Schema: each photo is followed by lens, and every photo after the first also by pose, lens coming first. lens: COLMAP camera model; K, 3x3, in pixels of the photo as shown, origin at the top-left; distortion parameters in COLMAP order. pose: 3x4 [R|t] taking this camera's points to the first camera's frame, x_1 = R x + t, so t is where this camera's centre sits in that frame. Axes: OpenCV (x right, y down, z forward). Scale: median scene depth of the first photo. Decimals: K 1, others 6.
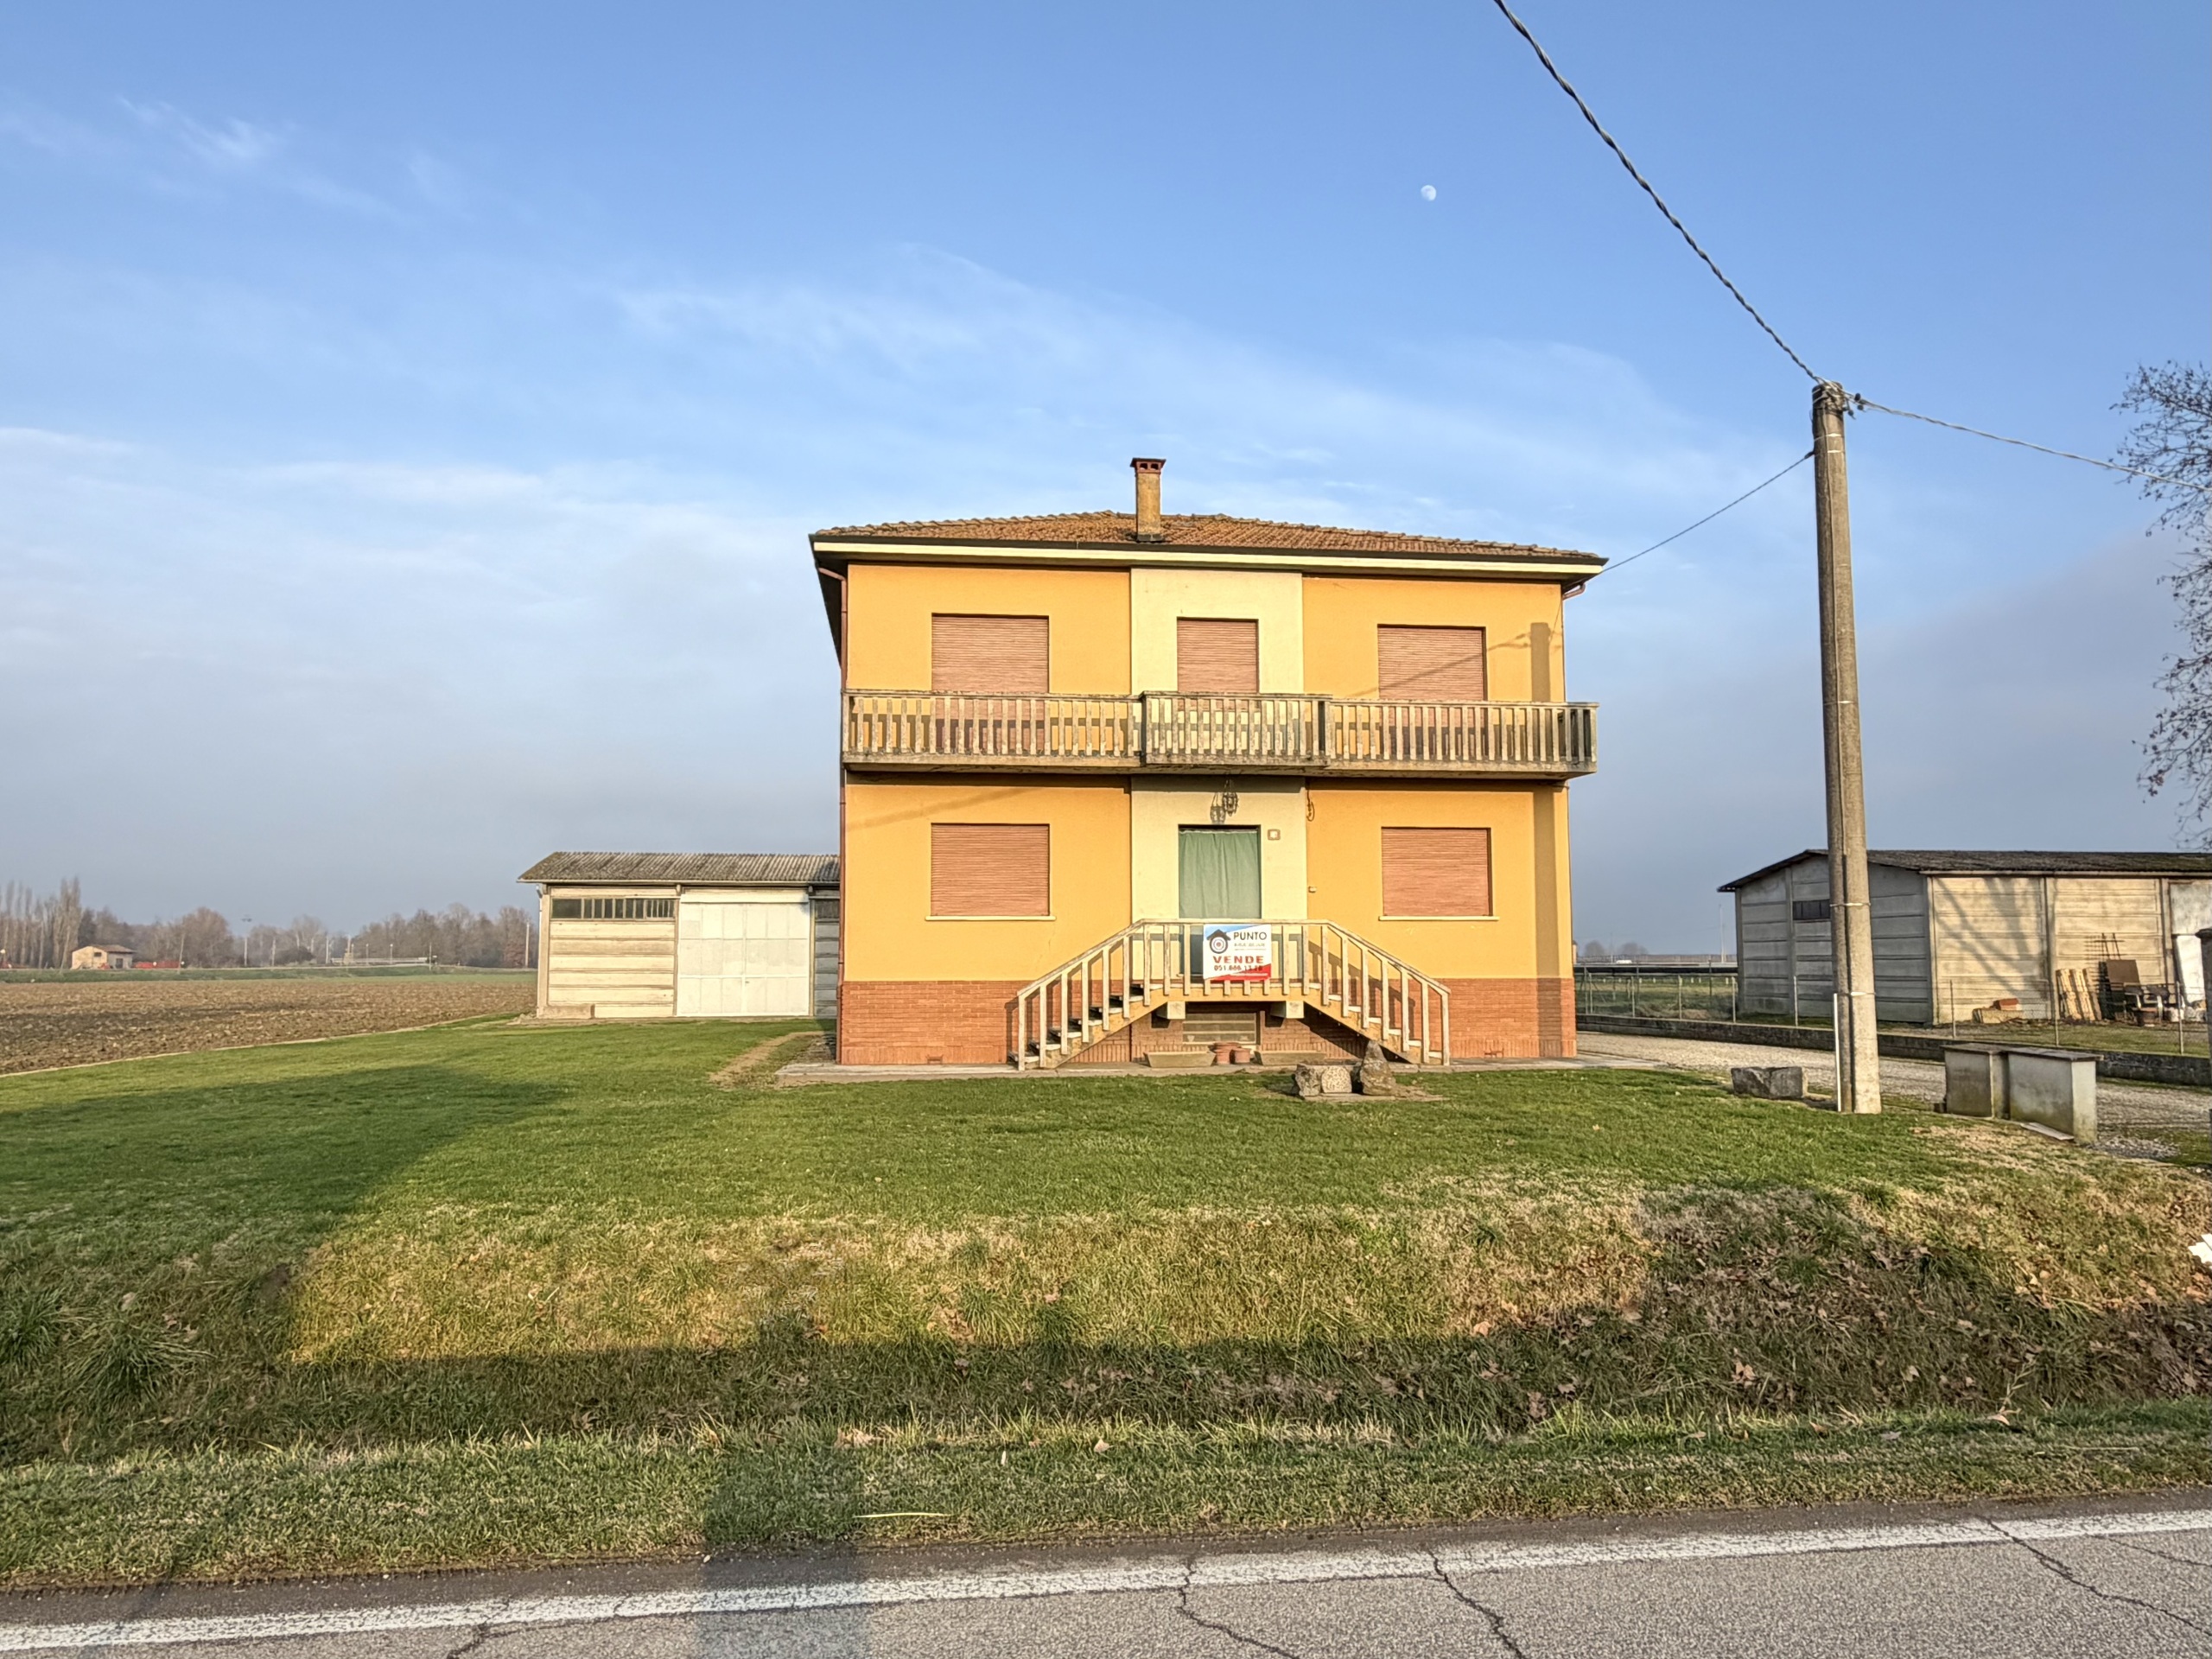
lens RADIAL K [[1506.8, 0, 1106.0], [0, 1506.8, 829.5], [0, 0, 1]] dist [0.002273, 0.000763]
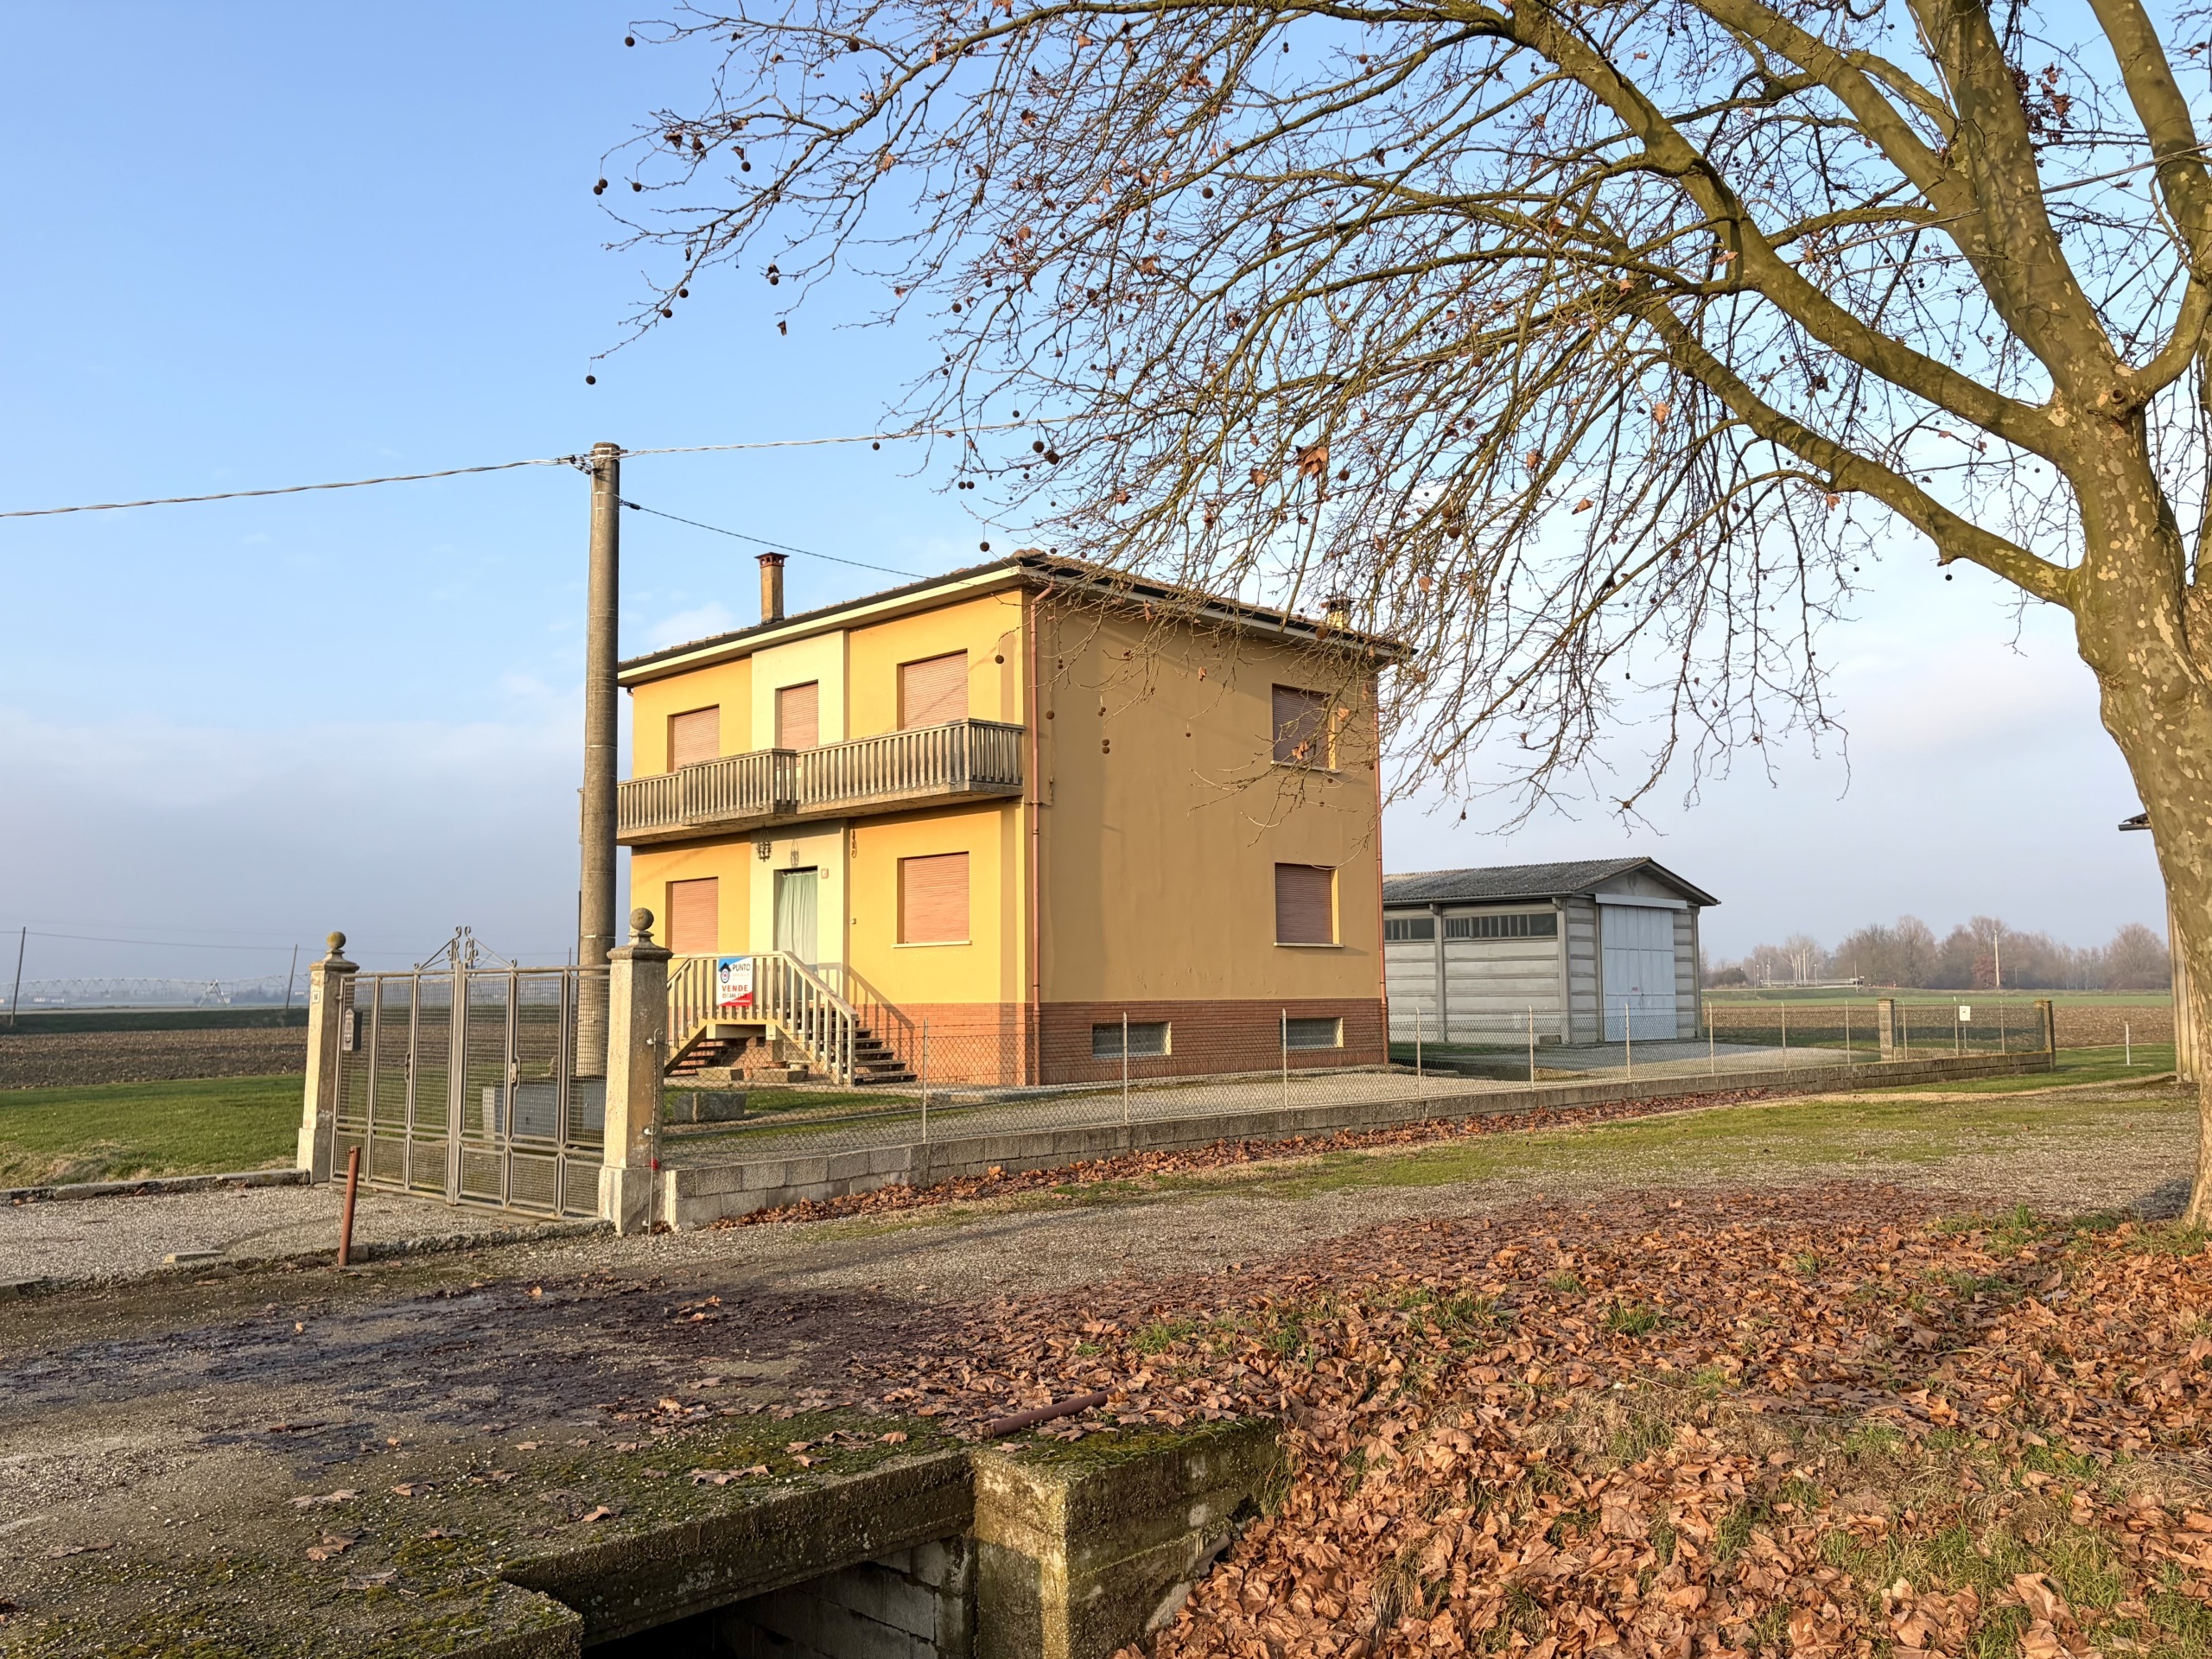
lens RADIAL K [[1715.2, 0, 1106.0], [0, 1715.2, 829.5], [0, 0, 1]] dist [0.063677, -0.066257]
pose [[0.617995, -0.076959, -0.782406, 0.817563], [0.076793, 0.996347, -0.037346, 0.022741], [0.782422, -0.037004, 0.621648, 0.256093]]
